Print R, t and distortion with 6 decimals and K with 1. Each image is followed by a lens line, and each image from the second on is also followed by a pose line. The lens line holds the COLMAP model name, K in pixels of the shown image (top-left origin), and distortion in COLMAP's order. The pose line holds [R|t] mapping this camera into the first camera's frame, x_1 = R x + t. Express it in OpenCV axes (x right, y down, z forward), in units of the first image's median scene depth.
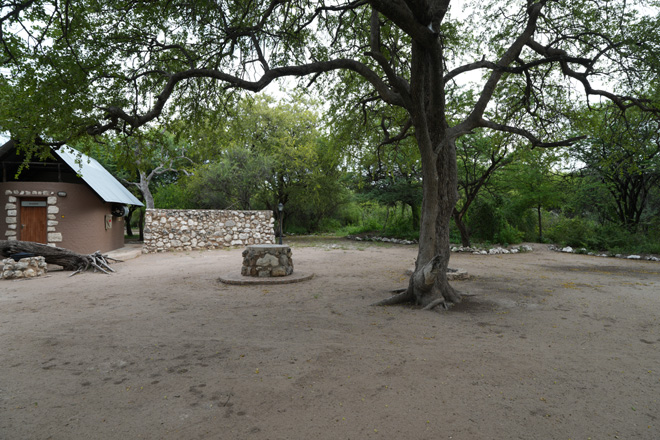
lens RADIAL K [[355.8, 0, 330.0], [0, 355.8, 220.0], [0, 0, 1]] dist [-0.057703, 0.026512]
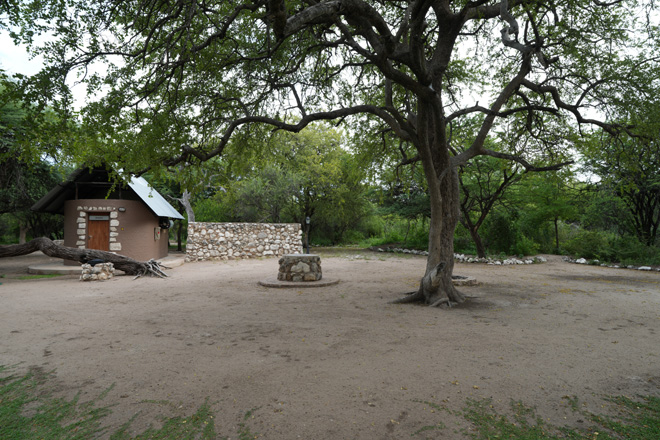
lens RADIAL K [[355.8, 0, 330.0], [0, 355.8, 220.0], [0, 0, 1]] dist [-0.057703, 0.026512]
pose [[0.997857, -0.000194, -0.065431, -0.001742], [-0.001955, 0.999461, -0.032778, -0.003188], [0.065402, 0.032835, 0.997319, -0.138872]]
